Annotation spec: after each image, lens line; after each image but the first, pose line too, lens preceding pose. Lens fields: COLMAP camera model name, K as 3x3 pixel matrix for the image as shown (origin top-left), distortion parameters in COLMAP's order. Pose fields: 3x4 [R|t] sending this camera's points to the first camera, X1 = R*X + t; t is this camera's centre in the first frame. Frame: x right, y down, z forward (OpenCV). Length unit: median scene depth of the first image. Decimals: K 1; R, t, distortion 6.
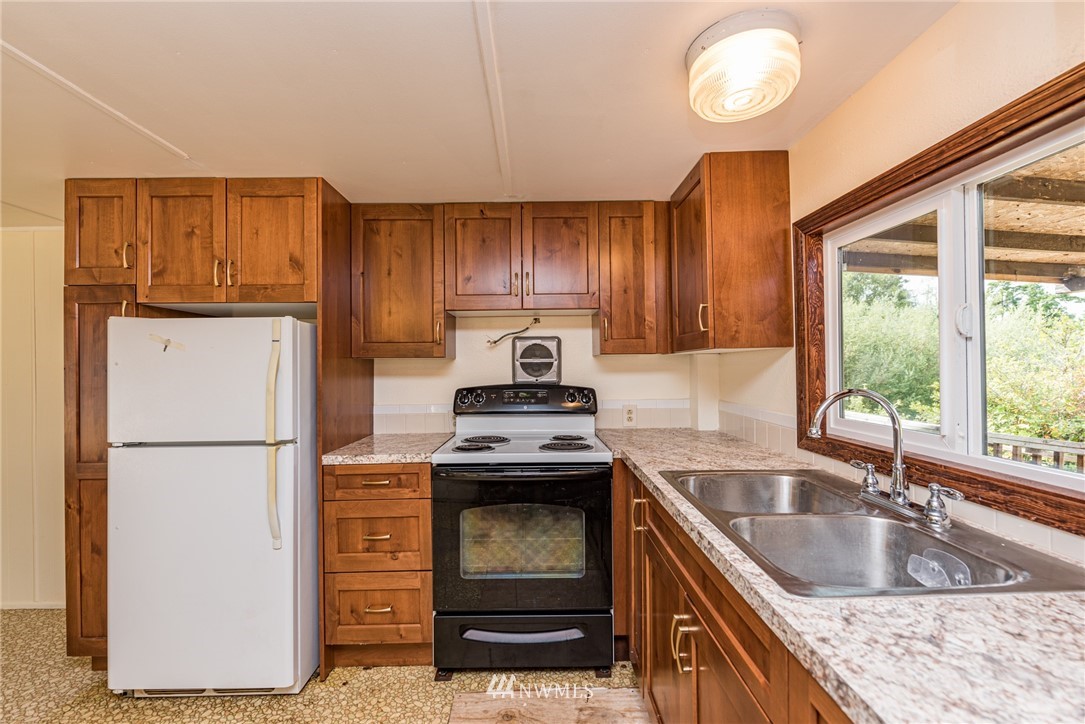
lens RADIAL K [[459.7, 0, 546.9], [0, 459.7, 362.3], [0, 0, 1]] dist [-0.008615, -0.001210]
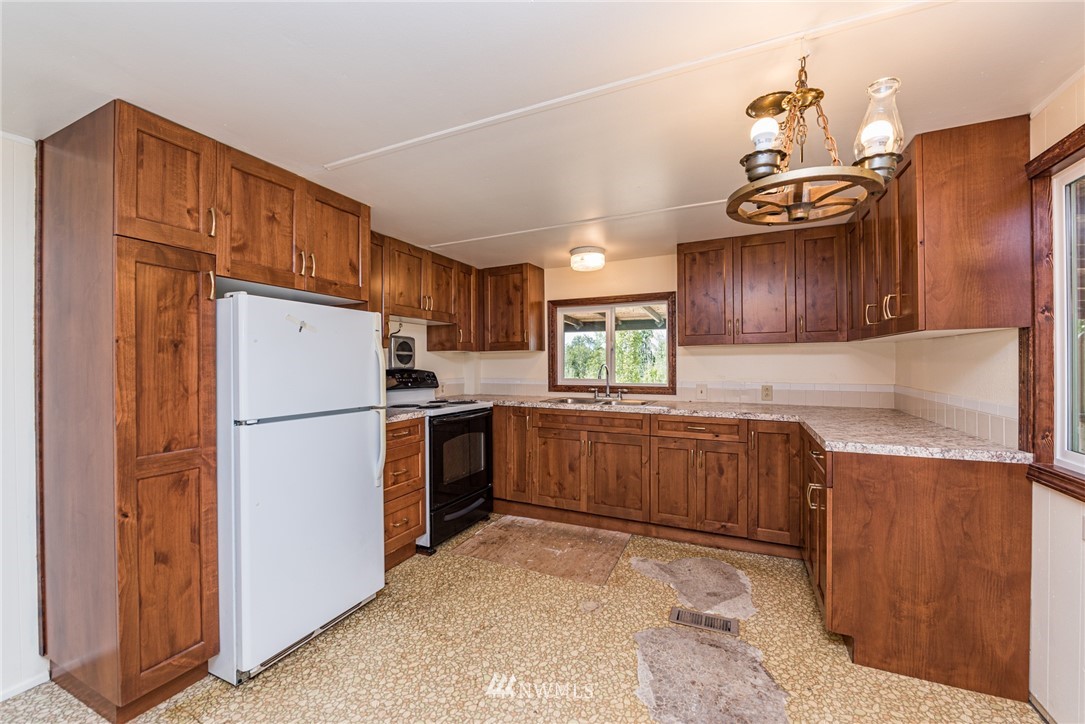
lens RADIAL K [[427.8, 0, 546.6], [0, 427.8, 363.5], [0, 0, 1]] dist [-0.008984, -0.000687]
pose [[0.432077, 0.013853, 0.901730, -1.468396], [-0.007562, 0.999903, -0.011737, 0.058495], [-0.901805, -0.001747, 0.432140, 0.018798]]
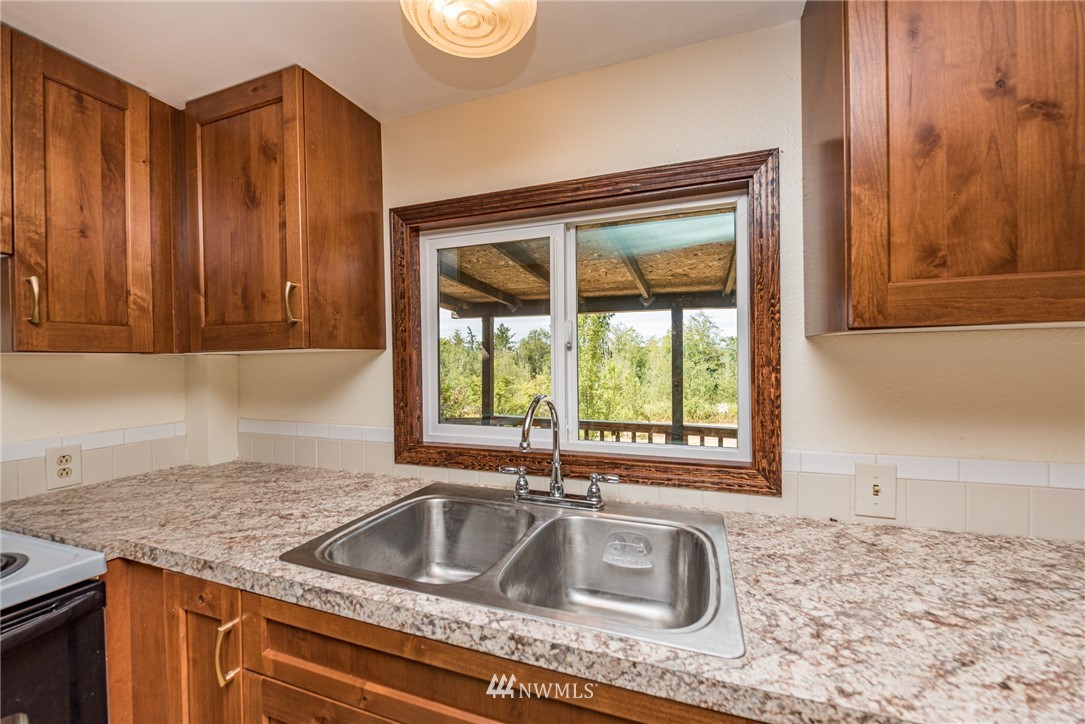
lens RADIAL K [[427.8, 0, 538.8], [0, 427.8, 364.1], [0, 0, 1]] dist [-0.008984, -0.000687]
pose [[0.357369, -0.000902, 0.933963, -0.120805], [-0.000006, 1.000000, 0.000968, -0.006462], [-0.933963, -0.000351, 0.357369, 0.428556]]
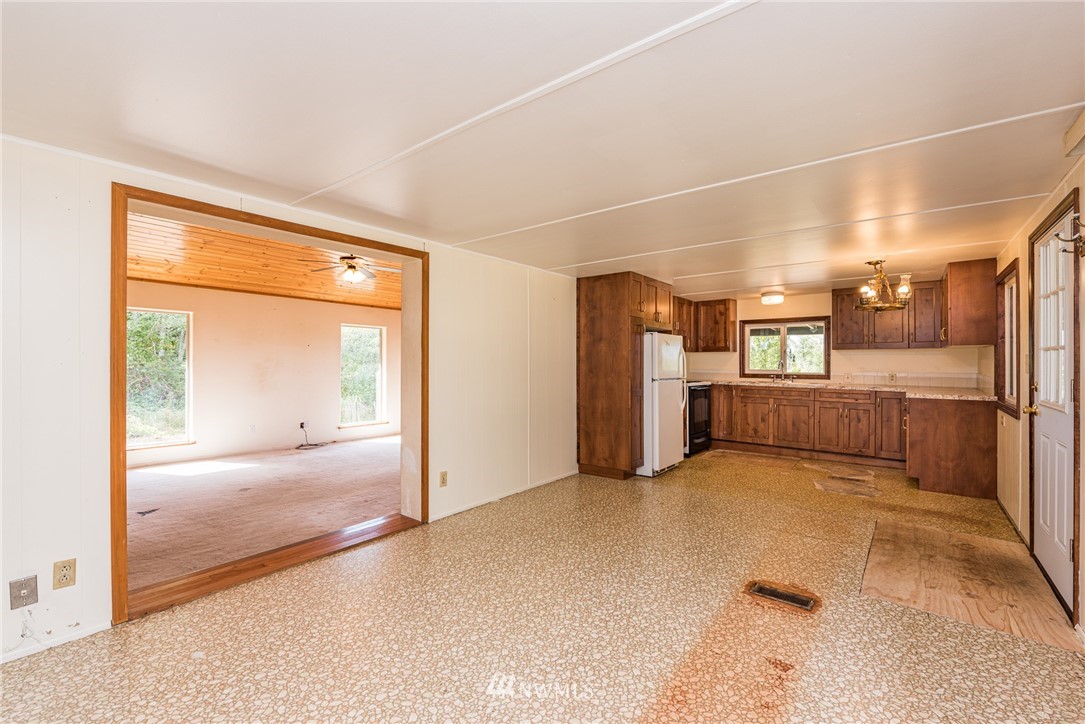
lens RADIAL K [[459.7, 0, 542.5], [0, 459.7, 361.4], [0, 0, 1]] dist [-0.008615, -0.001210]
pose [[0.644443, 0.017923, 0.764442, -3.381260], [-0.016953, 0.999814, -0.009150, 0.106278], [-0.764464, -0.007063, 0.644628, -0.222515]]
